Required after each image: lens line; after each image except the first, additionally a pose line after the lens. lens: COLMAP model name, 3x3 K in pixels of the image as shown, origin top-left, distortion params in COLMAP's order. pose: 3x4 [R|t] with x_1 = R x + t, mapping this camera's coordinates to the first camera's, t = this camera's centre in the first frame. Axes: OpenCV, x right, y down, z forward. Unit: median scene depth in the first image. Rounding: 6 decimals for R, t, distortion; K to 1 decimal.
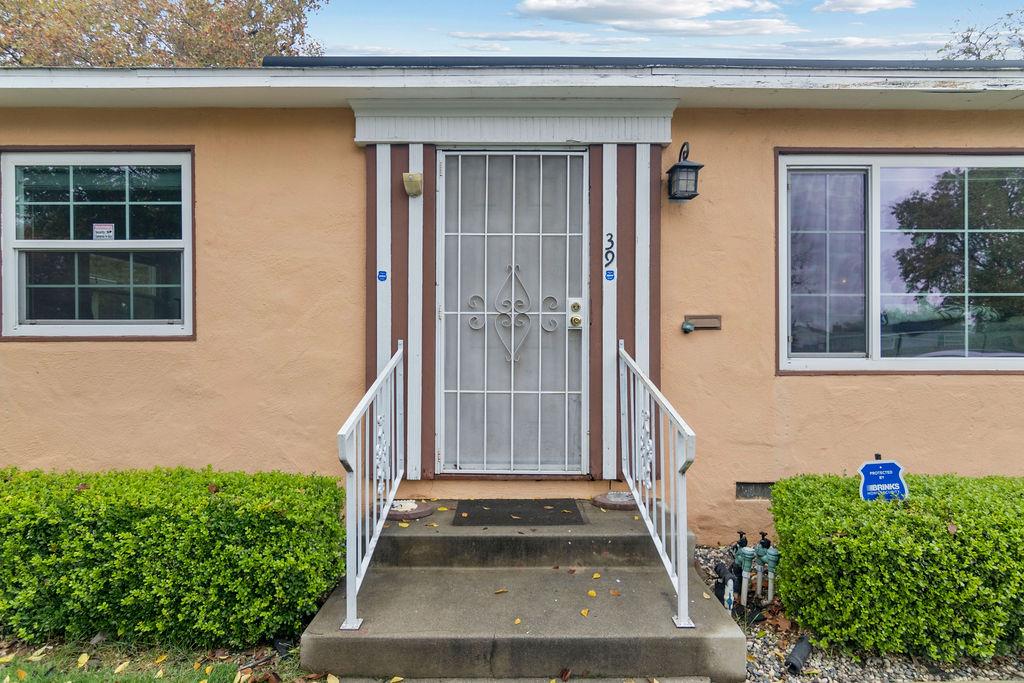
lens RADIAL K [[518.1, 0, 515.1], [0, 518.1, 346.2], [0, 0, 1]] dist [0.000585, -0.000927]
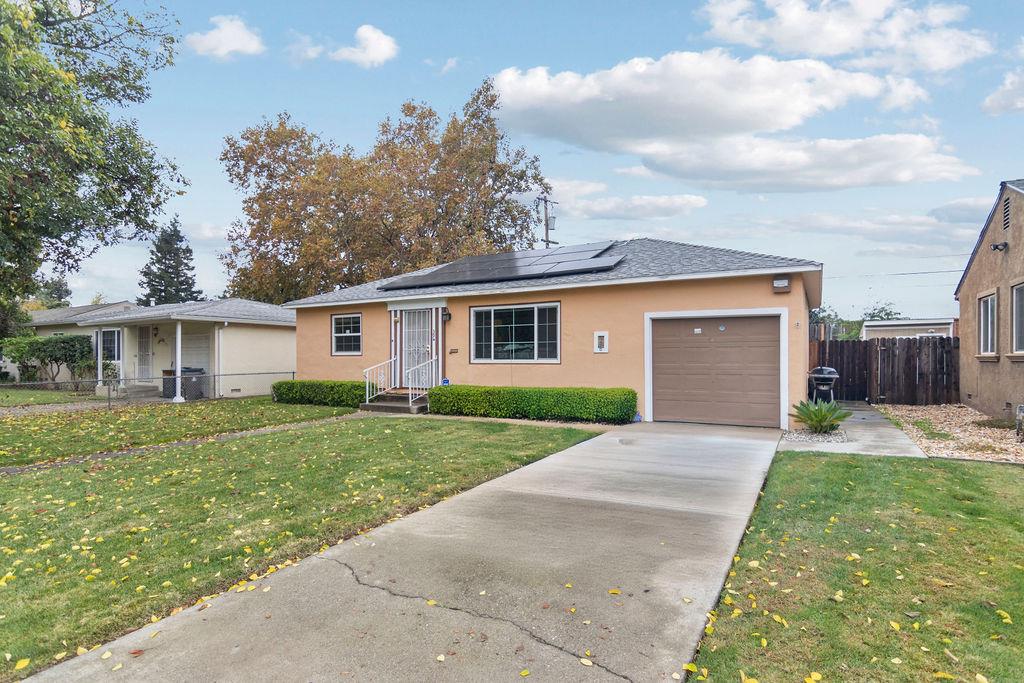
lens RADIAL K [[518.1, 0, 515.1], [0, 518.1, 346.2], [0, 0, 1]] dist [0.000585, -0.000927]
pose [[0.869862, -0.011447, -0.493163, 2.740703], [0.010403, 0.999934, -0.004861, -0.058287], [0.493186, -0.000902, 0.869923, -2.242227]]
